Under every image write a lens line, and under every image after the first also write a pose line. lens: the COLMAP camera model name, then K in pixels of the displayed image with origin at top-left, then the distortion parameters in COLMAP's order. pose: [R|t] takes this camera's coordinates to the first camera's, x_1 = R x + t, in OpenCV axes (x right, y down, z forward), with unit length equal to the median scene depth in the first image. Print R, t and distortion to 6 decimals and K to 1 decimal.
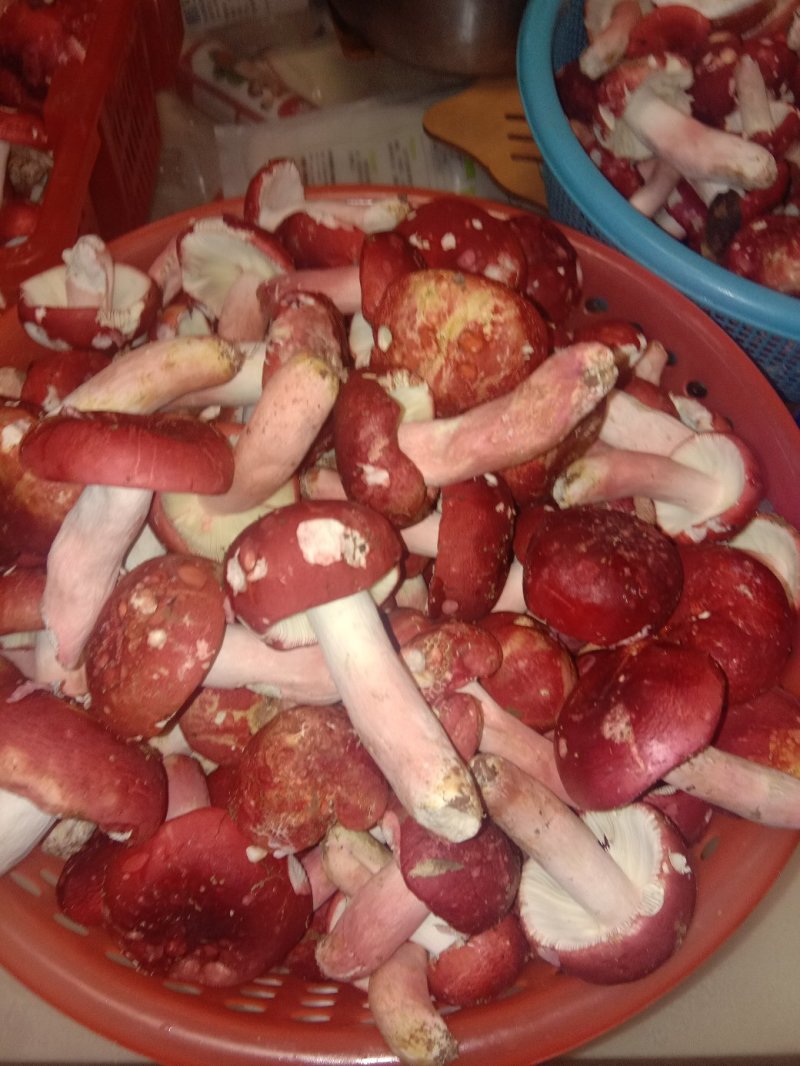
lens RADIAL K [[882.2, 0, 404.6], [0, 882.2, 529.4], [0, 0, 1]] dist [0.101790, -0.187909]
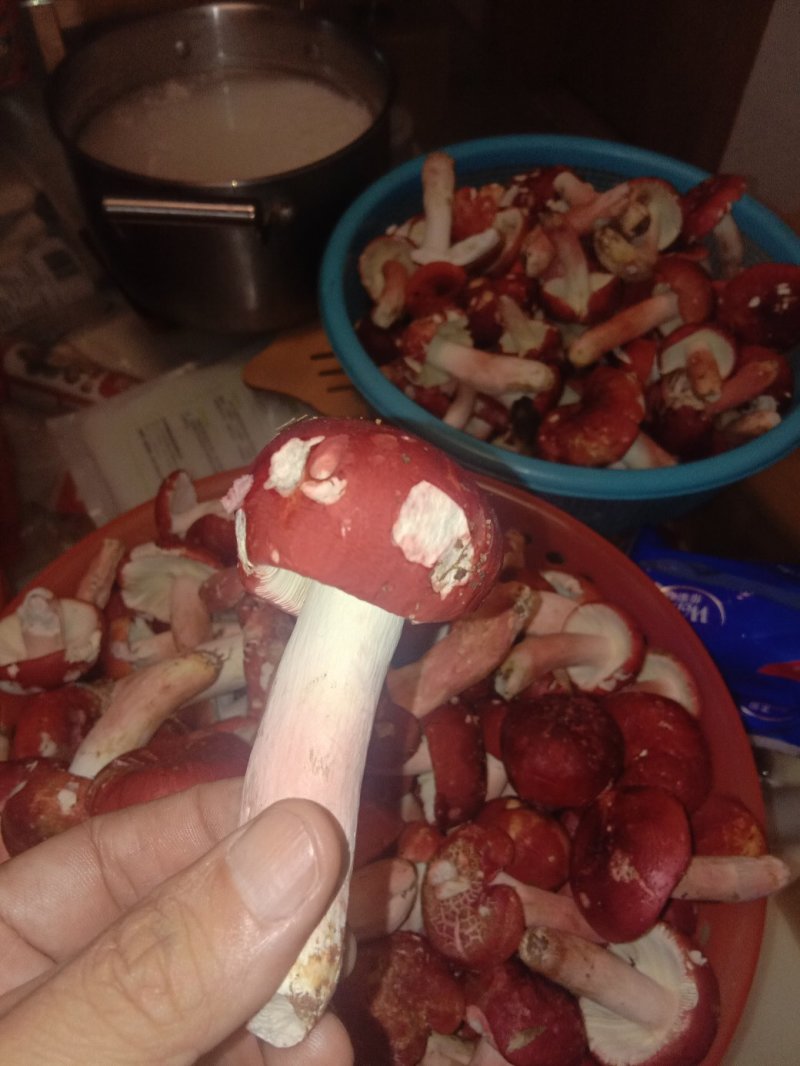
lens RADIAL K [[882.2, 0, 404.6], [0, 882.2, 529.4], [0, 0, 1]] dist [0.101790, -0.187909]
pose [[0.939683, -0.270146, 0.209803, -0.163764], [0.299579, 0.946023, -0.123664, -0.149403], [-0.165071, 0.179057, 0.969892, -0.234486]]
